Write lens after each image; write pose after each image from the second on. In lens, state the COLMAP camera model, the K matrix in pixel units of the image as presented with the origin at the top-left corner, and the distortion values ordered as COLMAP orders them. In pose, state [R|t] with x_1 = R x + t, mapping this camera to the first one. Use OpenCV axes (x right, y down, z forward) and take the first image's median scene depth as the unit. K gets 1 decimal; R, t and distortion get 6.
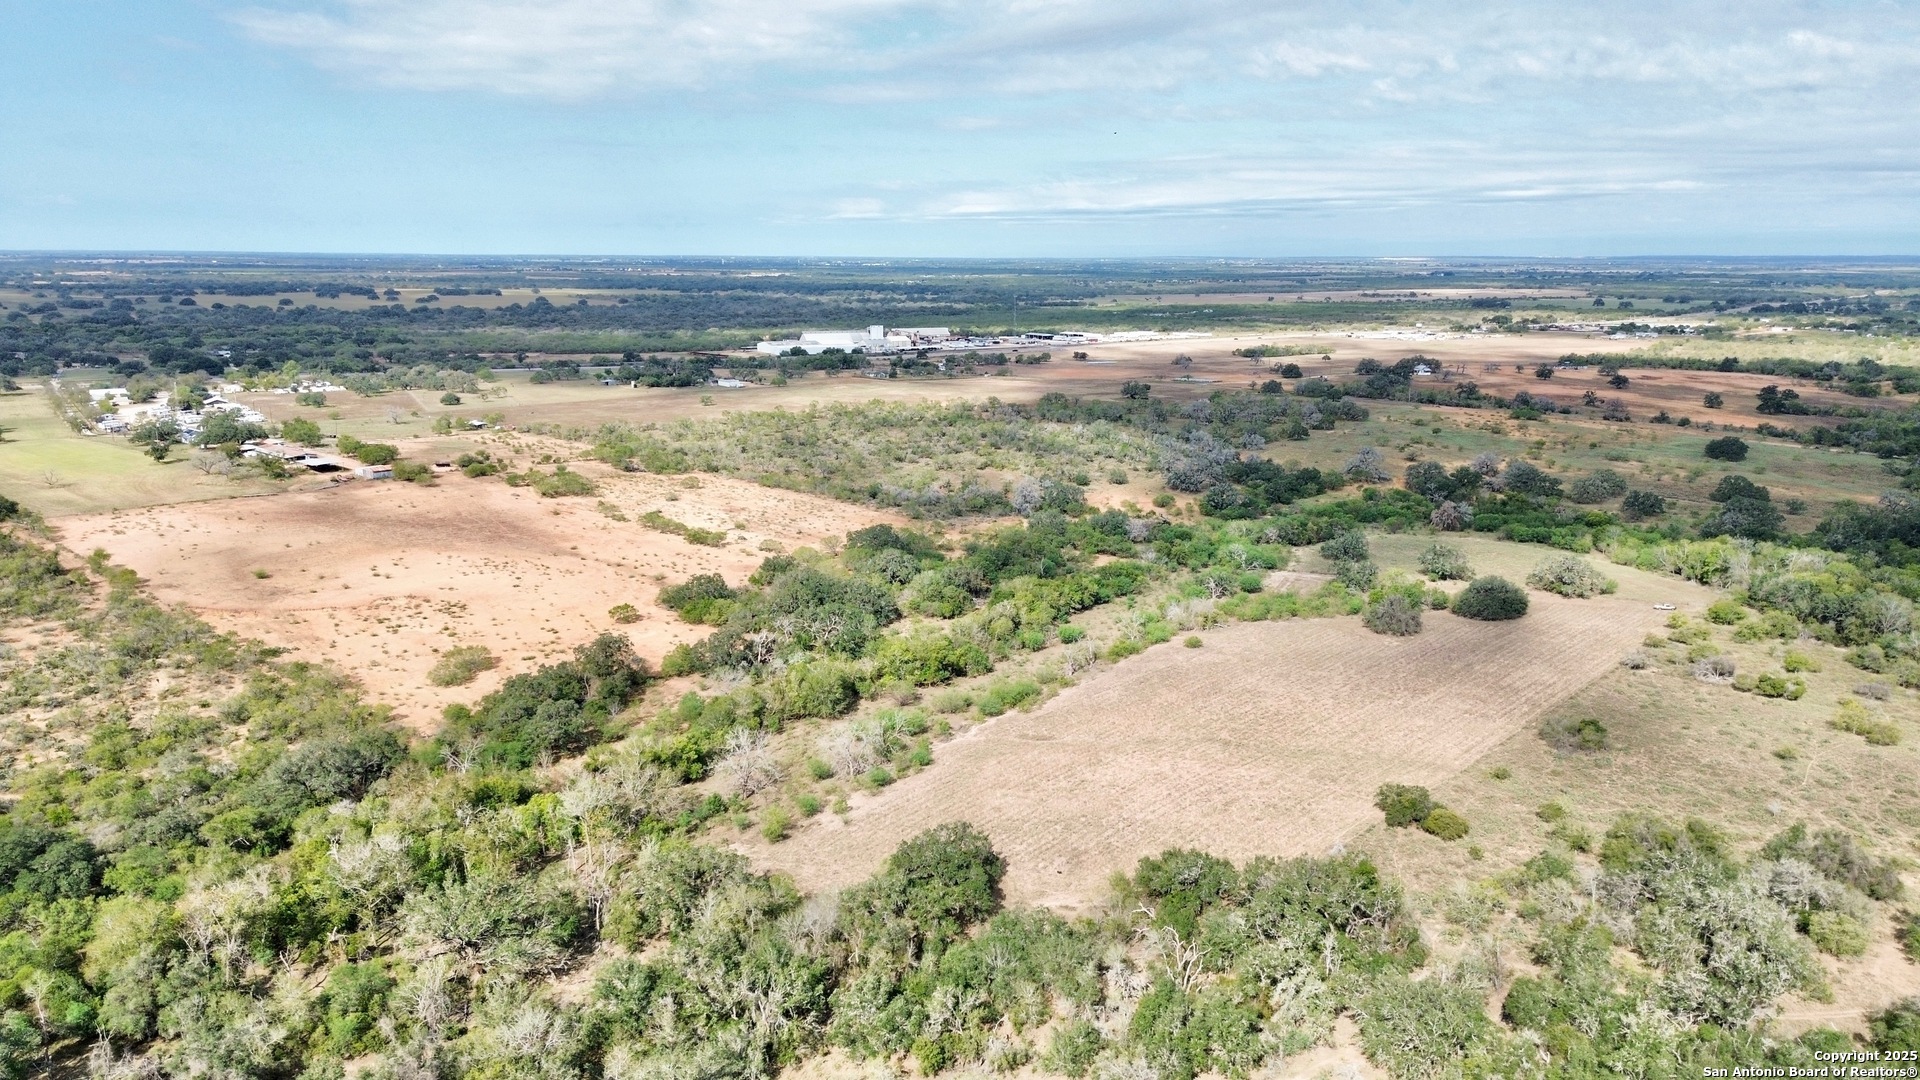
lens RADIAL K [[1404.8, 0, 960.0], [0, 1404.8, 540.0], [0, 0, 1]] dist [-0.001805, -0.002927]
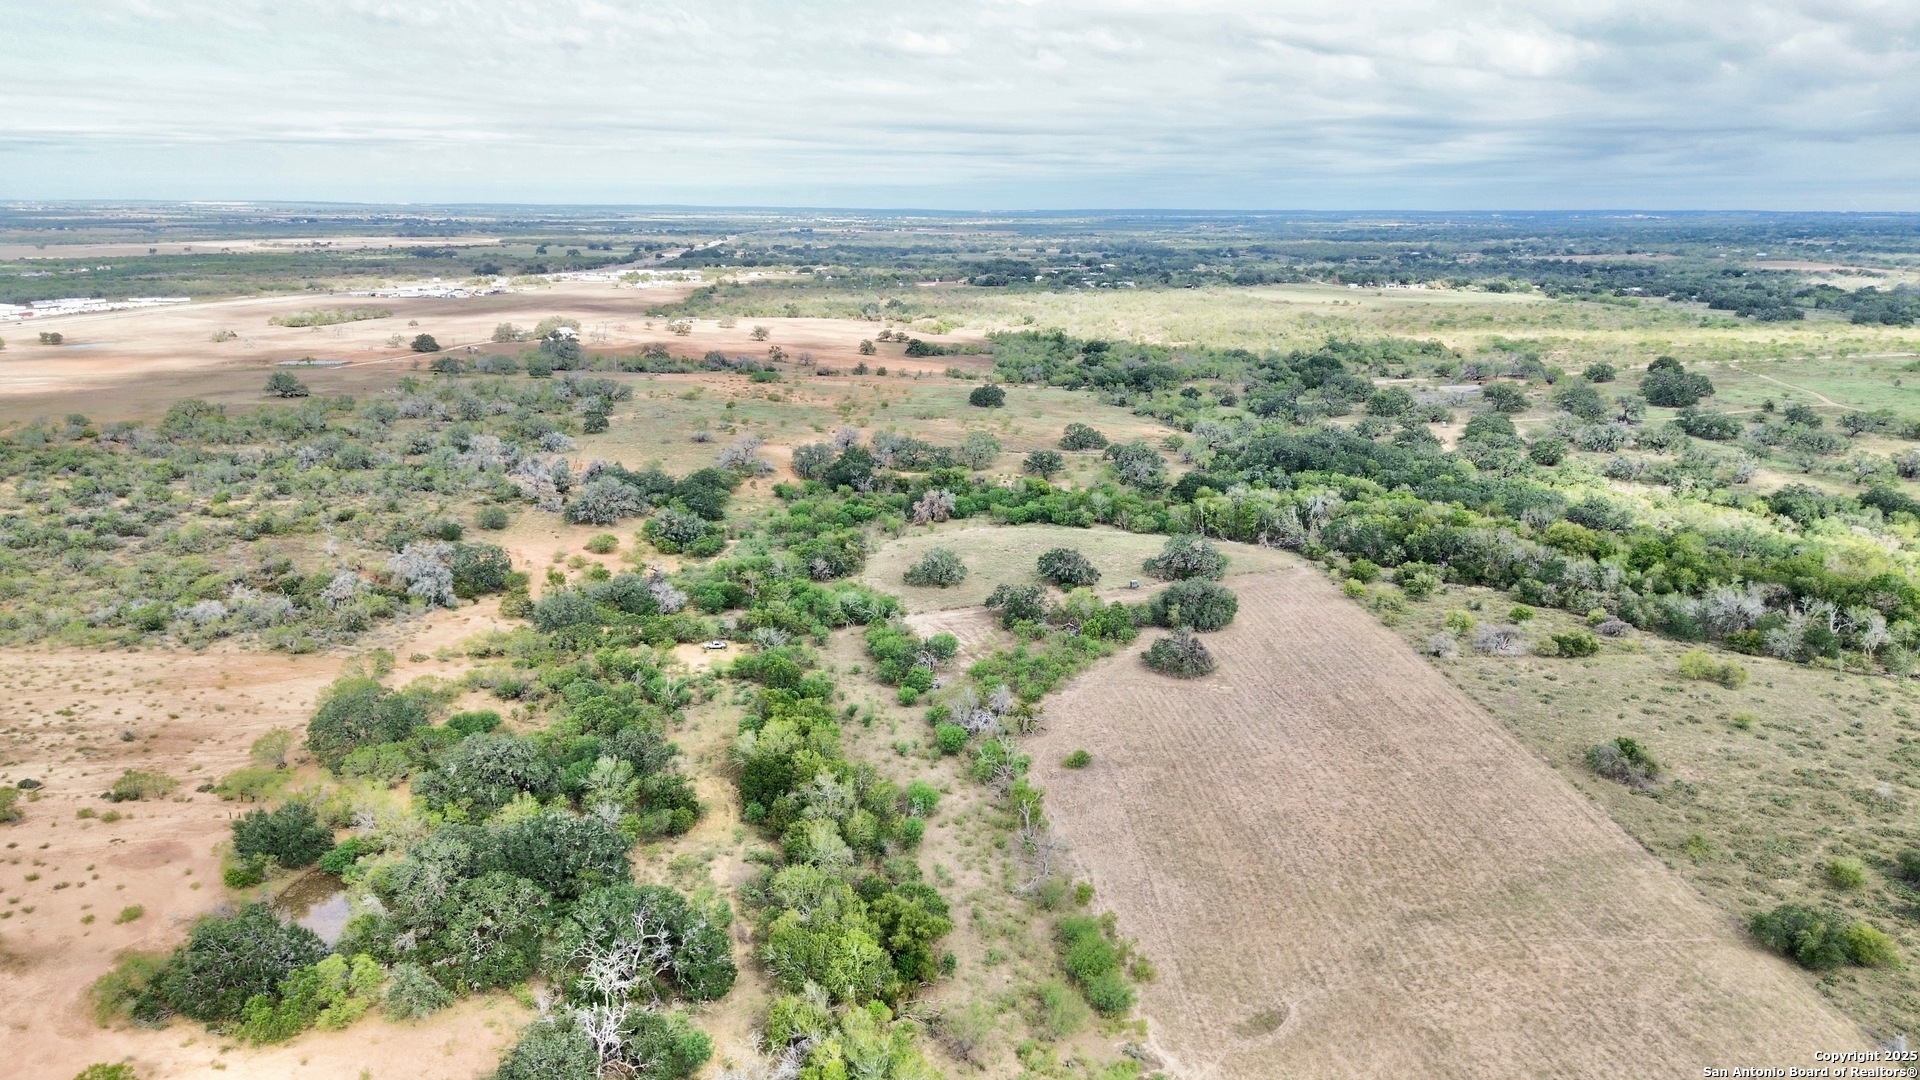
lens RADIAL K [[1404.8, 0, 960.0], [0, 1404.8, 540.0], [0, 0, 1]] dist [-0.001805, -0.002927]
pose [[0.667202, -0.161374, 0.727186, -0.106073], [0.135432, 0.986260, 0.094606, -0.032031], [-0.732461, 0.035363, 0.679890, 0.179454]]
